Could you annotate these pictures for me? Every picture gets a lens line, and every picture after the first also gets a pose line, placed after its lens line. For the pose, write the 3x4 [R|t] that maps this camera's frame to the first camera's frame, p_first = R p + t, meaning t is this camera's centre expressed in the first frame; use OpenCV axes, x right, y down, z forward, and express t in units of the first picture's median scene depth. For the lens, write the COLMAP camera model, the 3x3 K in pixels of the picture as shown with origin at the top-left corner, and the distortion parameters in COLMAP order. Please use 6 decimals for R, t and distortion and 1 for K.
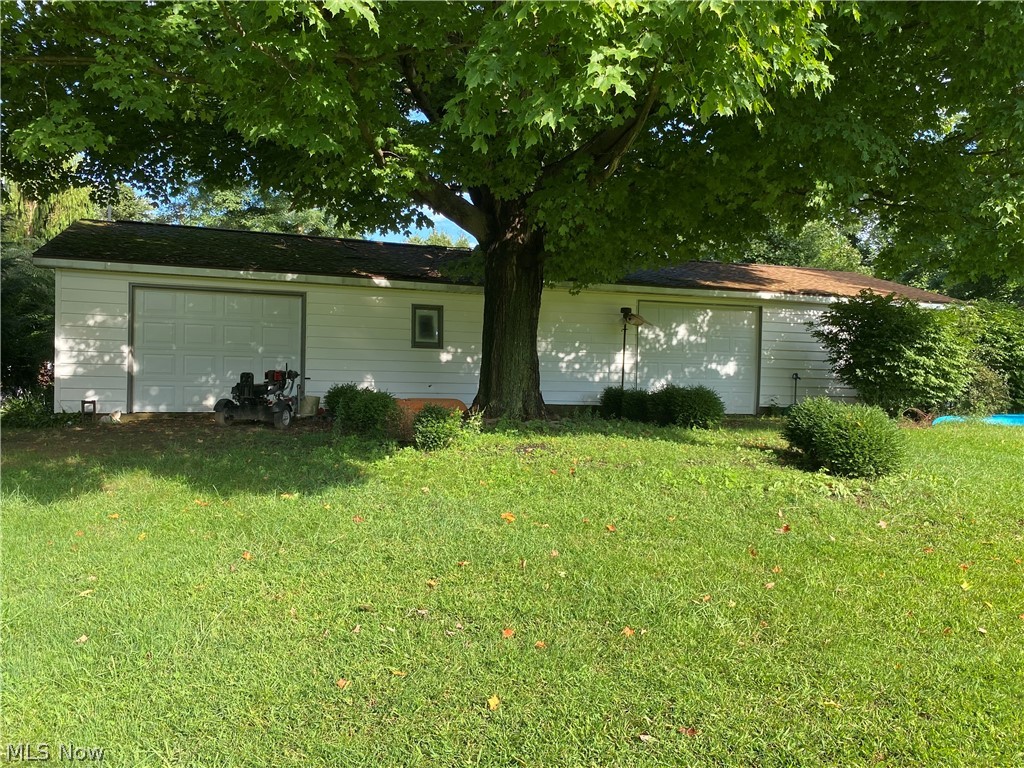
lens RADIAL K [[786.2, 0, 512.0], [0, 786.2, 384.0], [0, 0, 1]] dist [0.001020, -0.135288]
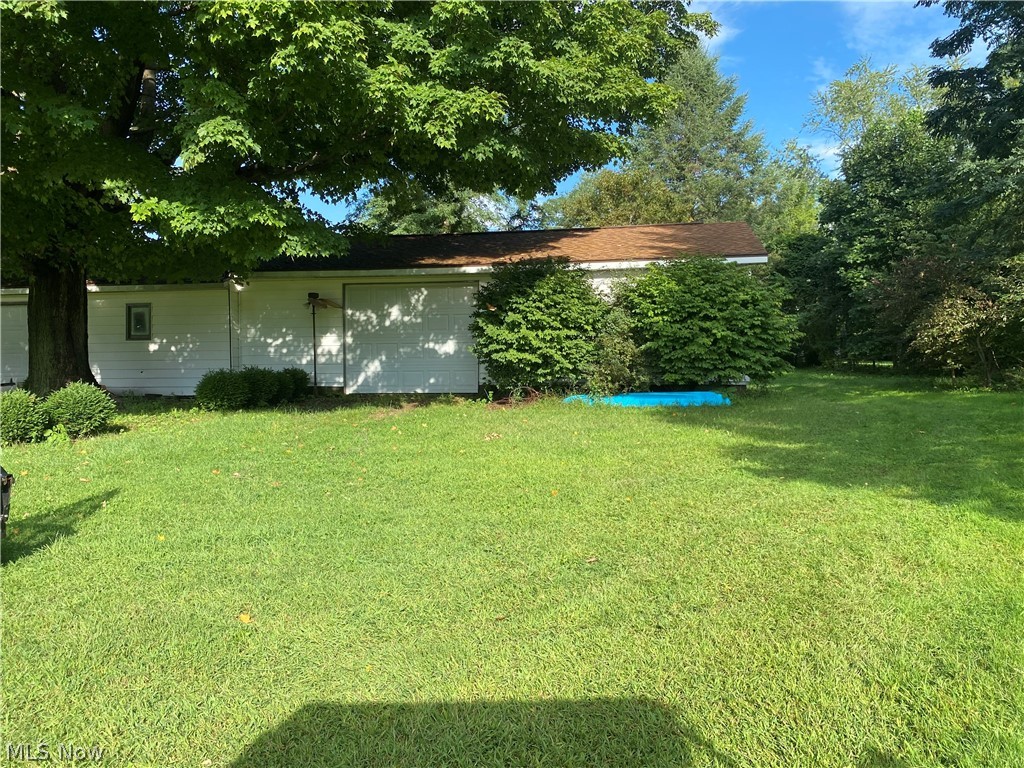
lens RADIAL K [[786.2, 0, 512.0], [0, 786.2, 384.0], [0, 0, 1]] dist [0.001020, -0.135288]
pose [[0.905644, -0.014238, -0.423799, 0.788354], [0.022734, 0.999629, 0.014998, 0.013600], [0.423428, -0.023217, 0.905632, 0.151772]]
